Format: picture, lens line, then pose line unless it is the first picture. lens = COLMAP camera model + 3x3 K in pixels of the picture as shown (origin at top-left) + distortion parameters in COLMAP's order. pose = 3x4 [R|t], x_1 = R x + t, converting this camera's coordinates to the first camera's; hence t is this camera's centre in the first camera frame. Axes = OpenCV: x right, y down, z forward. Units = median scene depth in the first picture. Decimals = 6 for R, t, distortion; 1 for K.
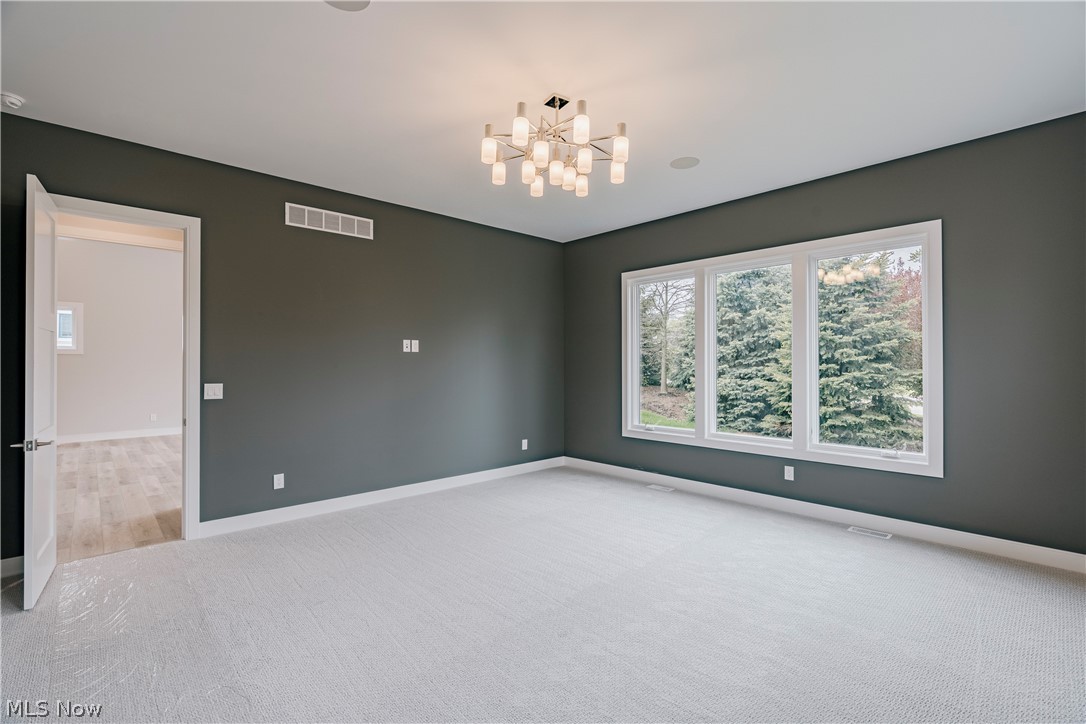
lens RADIAL K [[498.4, 0, 553.2], [0, 498.4, 360.0], [0, 0, 1]] dist [-0.009089, 0.004382]
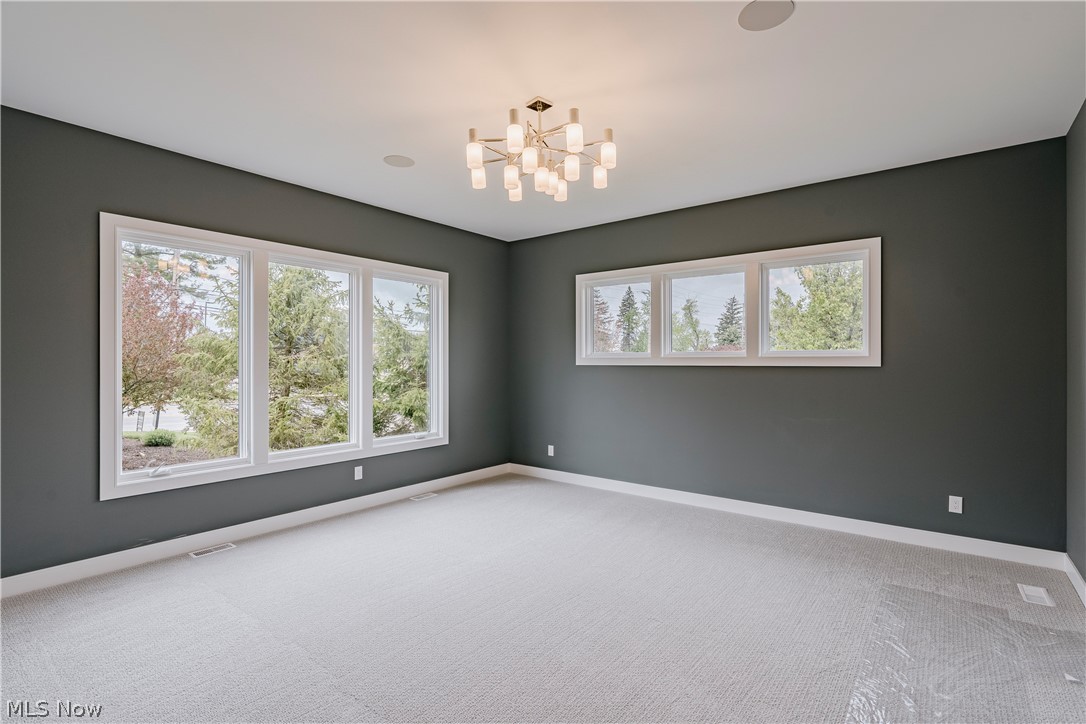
lens RADIAL K [[498.4, 0, 553.2], [0, 498.4, 360.0], [0, 0, 1]] dist [-0.009089, 0.004382]
pose [[-0.156044, 0.013999, 0.987651, -0.732062], [-0.003503, 0.999885, -0.014726, 0.001271], [-0.987744, -0.005758, -0.155977, 0.862184]]
